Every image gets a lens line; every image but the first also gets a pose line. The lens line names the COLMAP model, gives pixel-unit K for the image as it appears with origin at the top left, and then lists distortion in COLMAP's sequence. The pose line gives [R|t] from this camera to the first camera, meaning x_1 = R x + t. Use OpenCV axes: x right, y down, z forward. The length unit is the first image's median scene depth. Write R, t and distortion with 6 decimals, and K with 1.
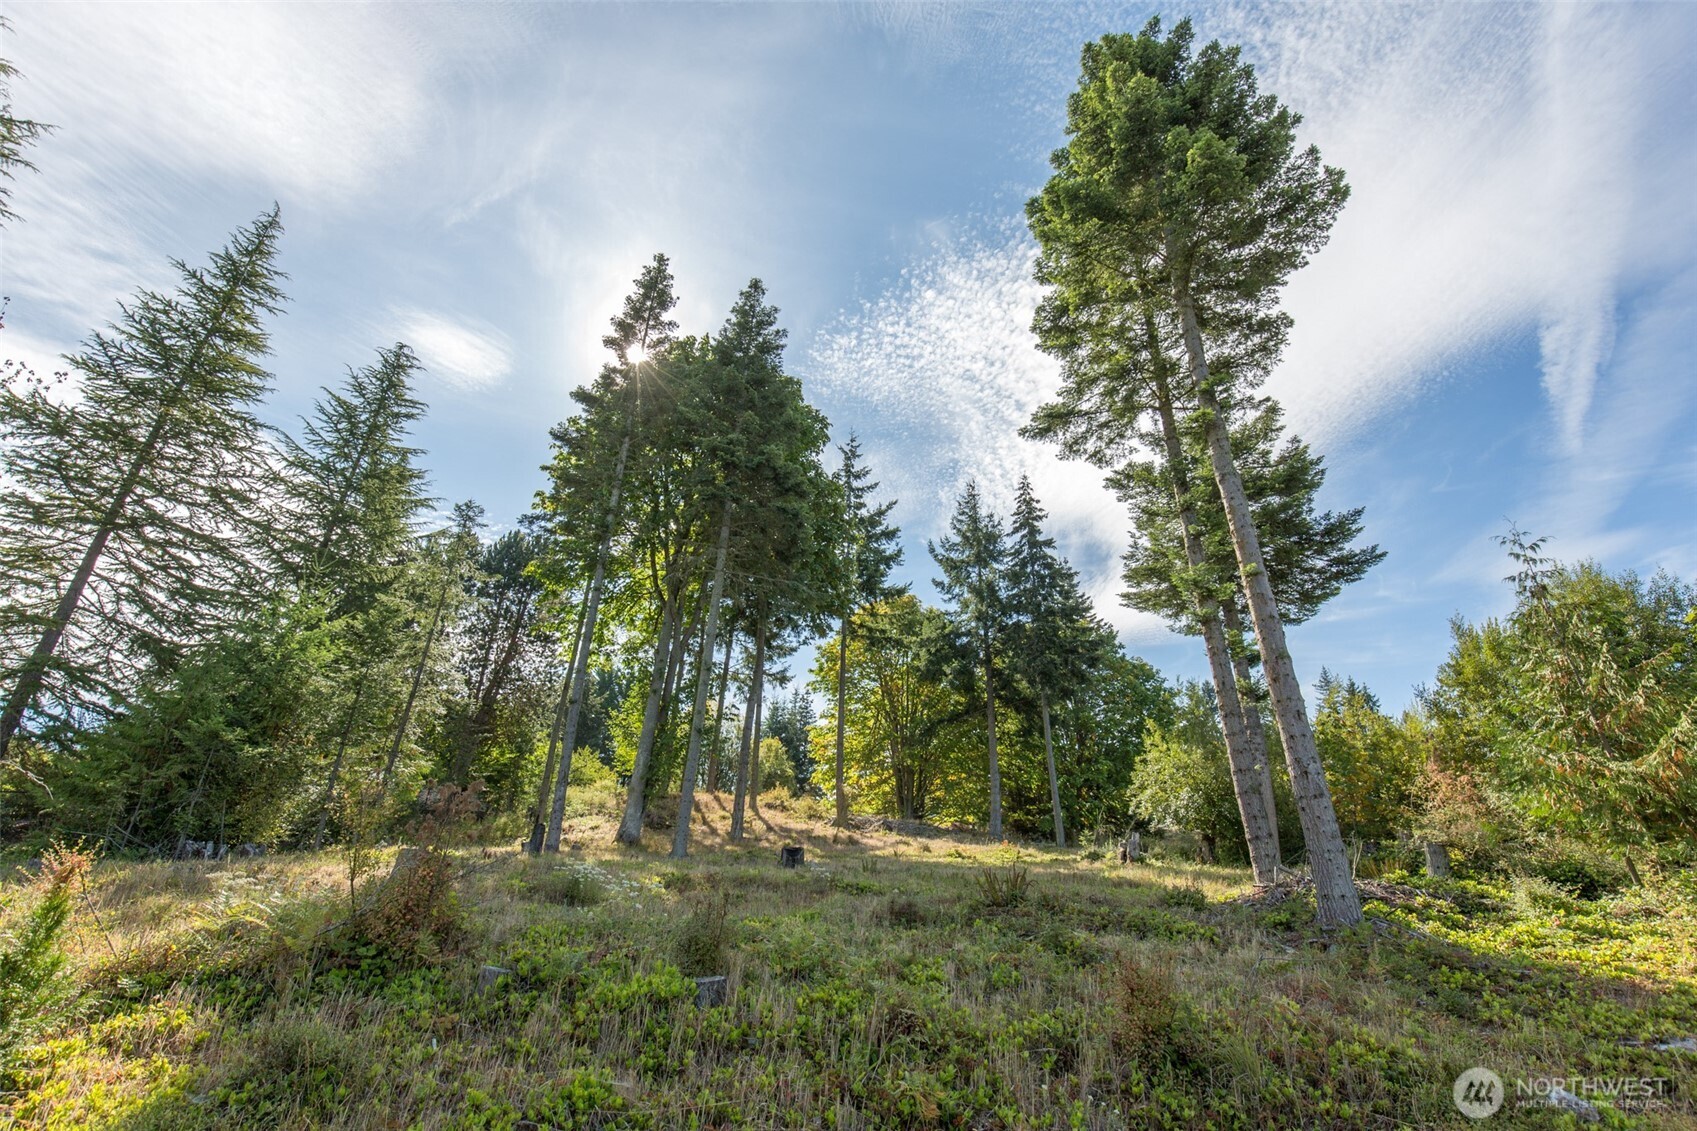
lens RADIAL K [[770.7, 0, 850.9], [0, 770.7, 564.6], [0, 0, 1]] dist [0.035710, -0.025029]
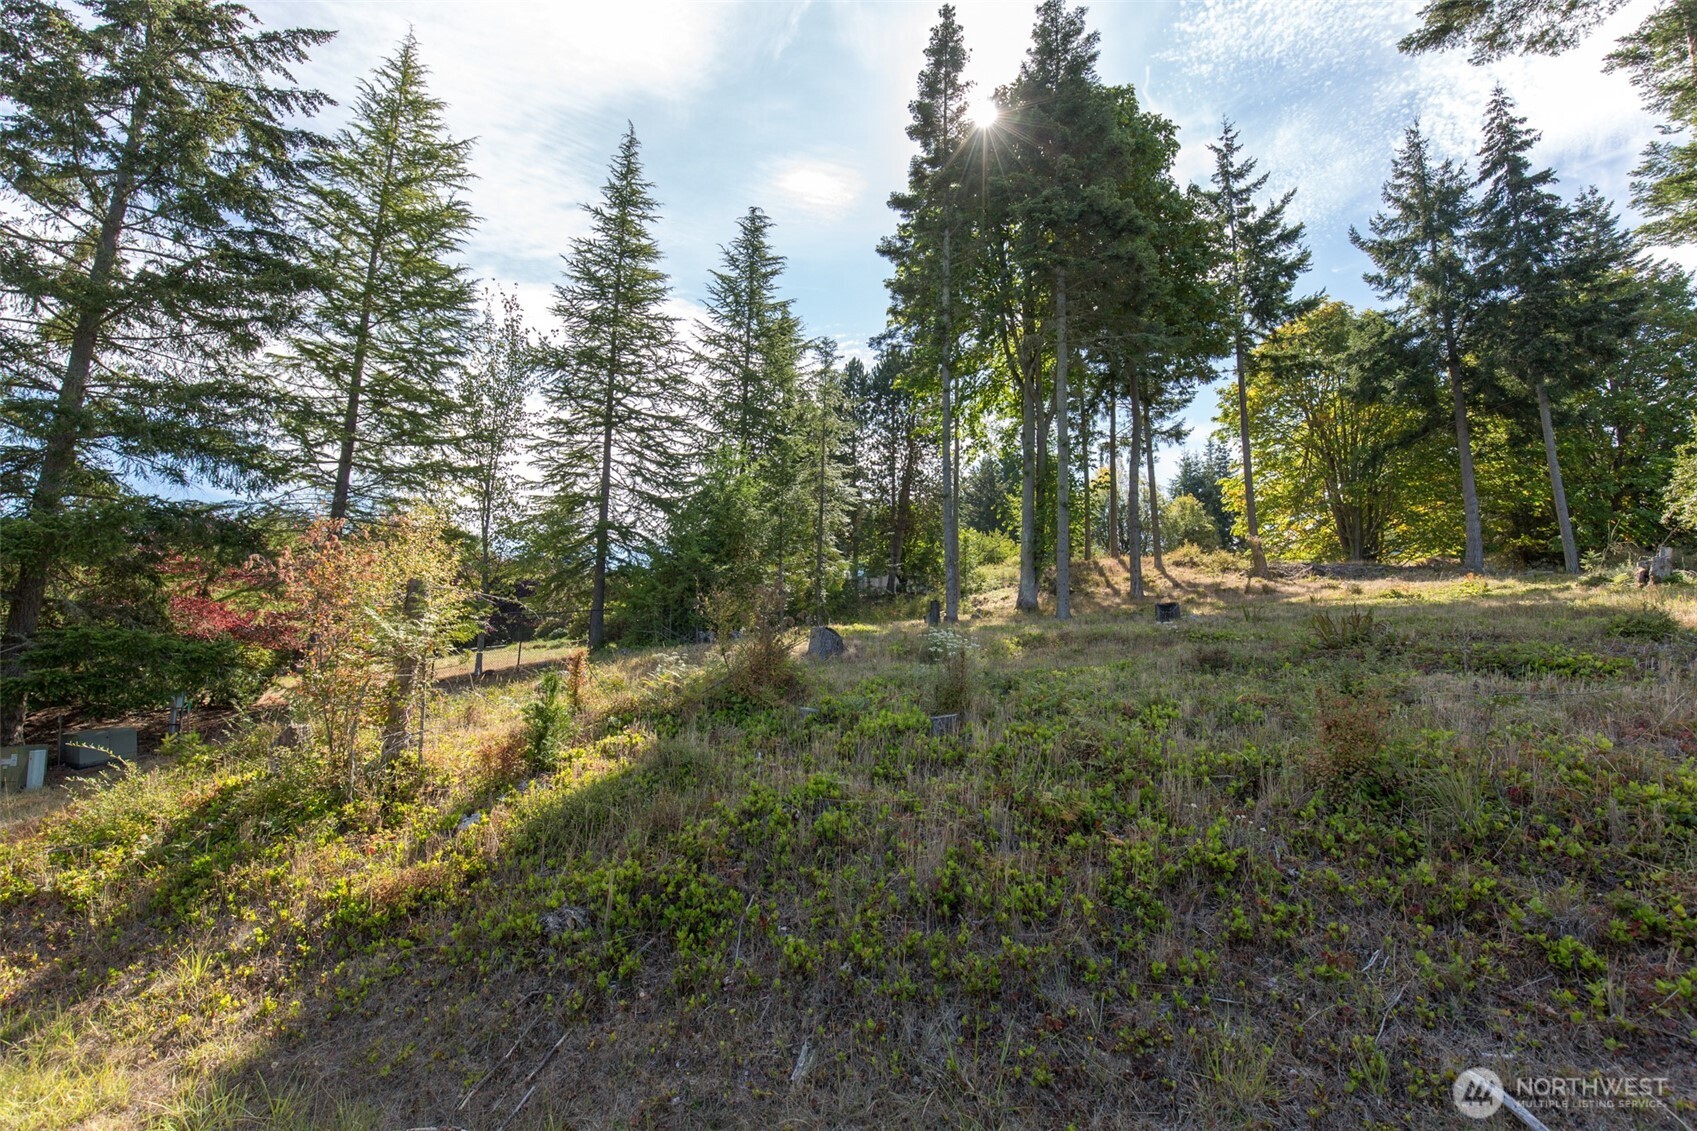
lens RADIAL K [[757.7, 0, 852.7], [0, 757.7, 567.9], [0, 0, 1]] dist [0.014687, -0.011237]
pose [[0.848572, -0.102863, -0.518985, 0.054870], [0.248287, 0.943621, 0.218938, 0.001536], [0.467204, -0.314642, 0.826269, 0.001636]]
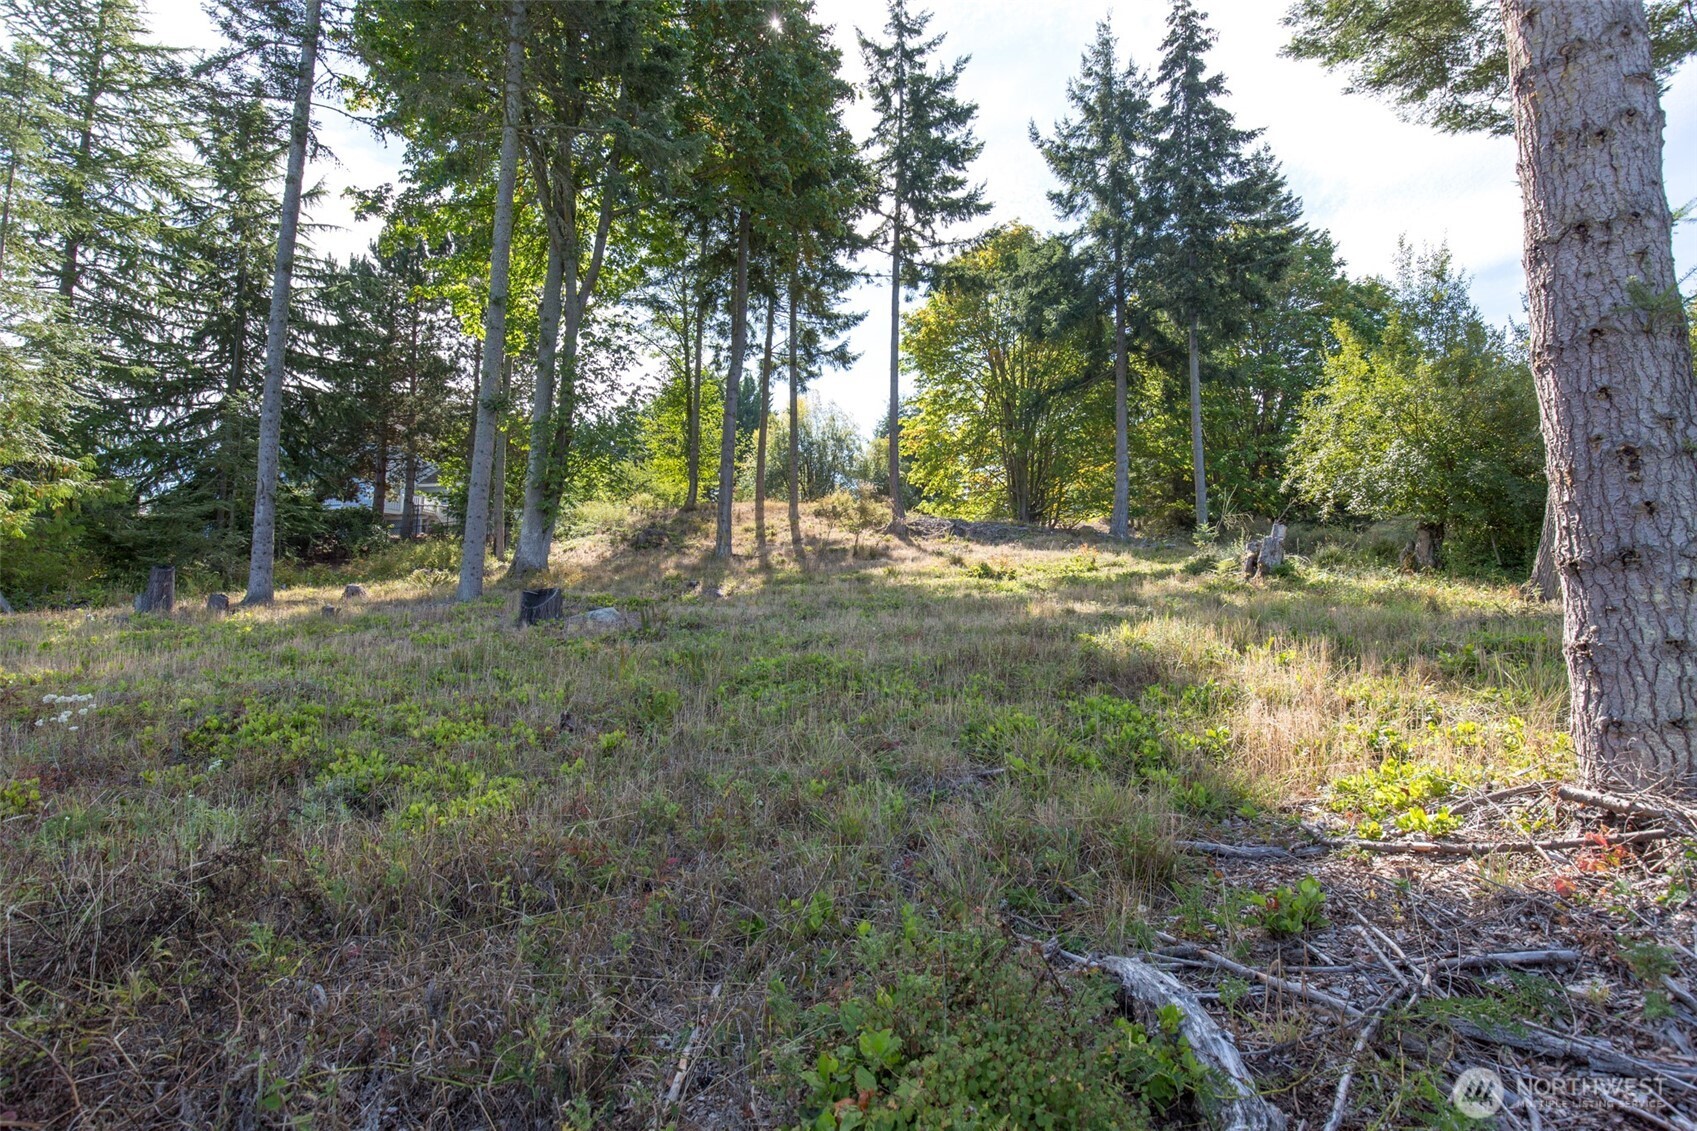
lens RADIAL K [[763.9, 0, 844.3], [0, 763.9, 583.9], [0, 0, 1]] dist [-0.000426, -0.016035]
pose [[0.965152, -0.031598, -0.259774, 0.154690], [0.129709, 0.919925, 0.370019, 0.106529], [0.227280, -0.390820, 0.891966, 0.319808]]
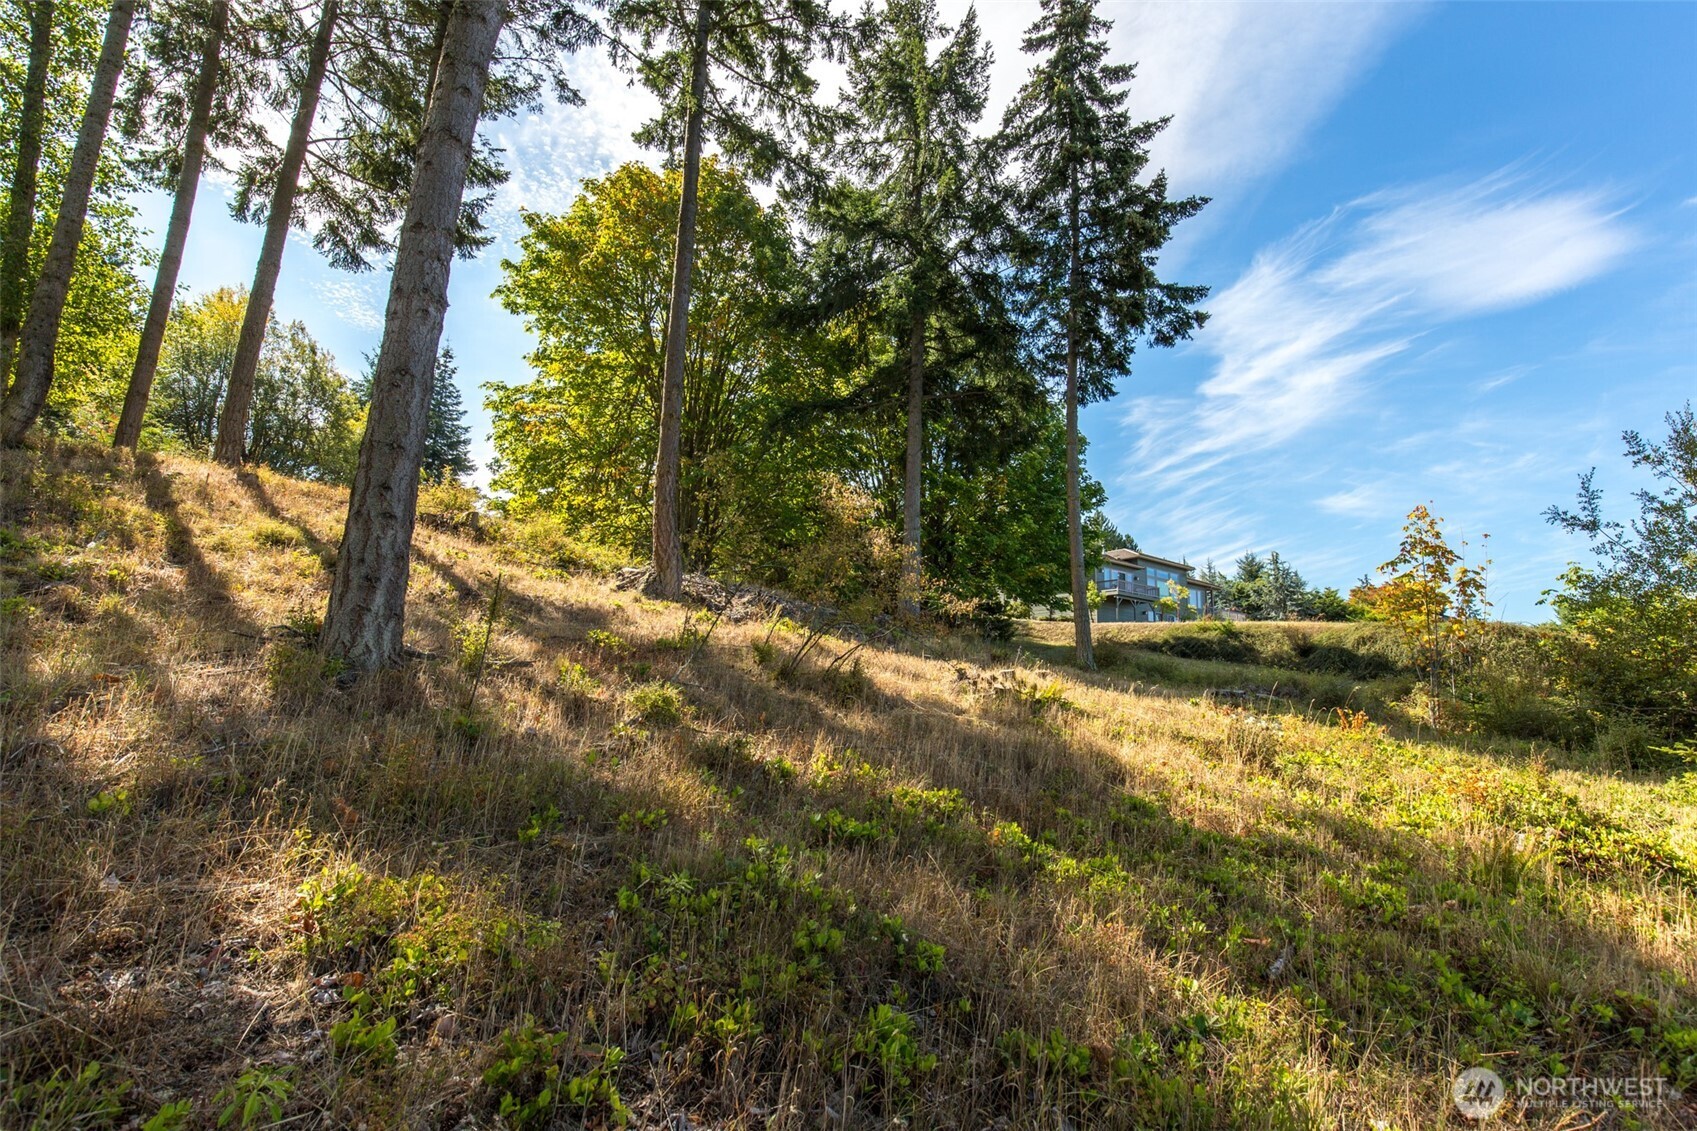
lens RADIAL K [[757.7, 0, 852.7], [0, 757.7, 567.9], [0, 0, 1]] dist [0.014687, -0.011237]
pose [[0.875429, 0.088379, 0.475199, -0.119357], [-0.228903, 0.941709, 0.246553, 0.238391], [-0.425709, -0.324614, 0.844629, 0.728984]]
